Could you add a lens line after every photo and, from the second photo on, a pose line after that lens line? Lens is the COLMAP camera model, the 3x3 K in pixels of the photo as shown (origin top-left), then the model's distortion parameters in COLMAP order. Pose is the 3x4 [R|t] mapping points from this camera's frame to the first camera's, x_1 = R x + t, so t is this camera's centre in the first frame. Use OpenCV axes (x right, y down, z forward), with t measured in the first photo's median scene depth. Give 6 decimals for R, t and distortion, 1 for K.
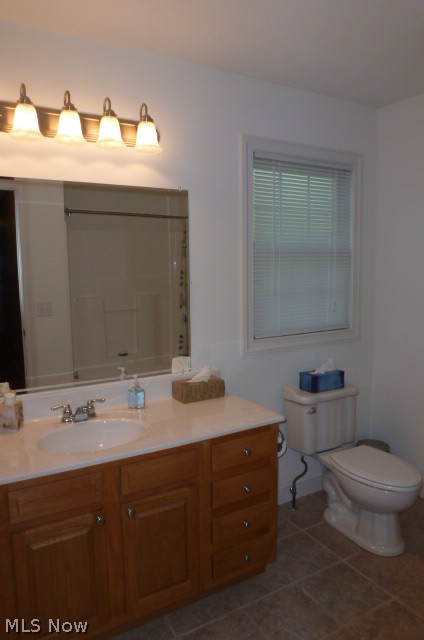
lens RADIAL K [[463.0, 0, 212.0], [0, 463.0, 320.0], [0, 0, 1]] dist [0.085634, 0.000590]
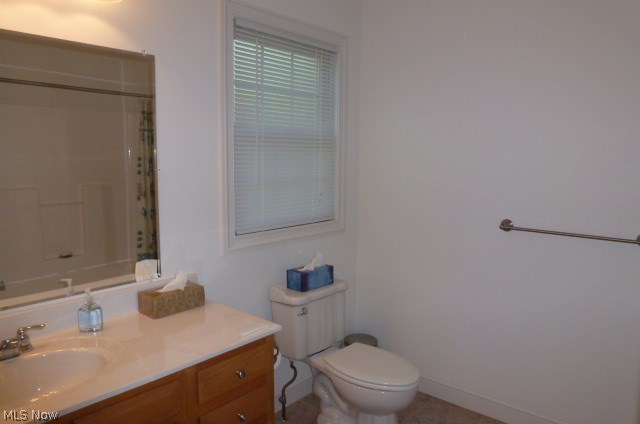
lens RADIAL K [[458.7, 0, 320.0], [0, 458.7, 212.0], [0, 0, 1]] dist [-0.008455, 0.003588]
pose [[0.948008, -0.021857, 0.317496, -0.033937], [0.020332, 0.999760, 0.008115, -0.006775], [-0.317597, -0.001238, 0.948225, 0.139952]]
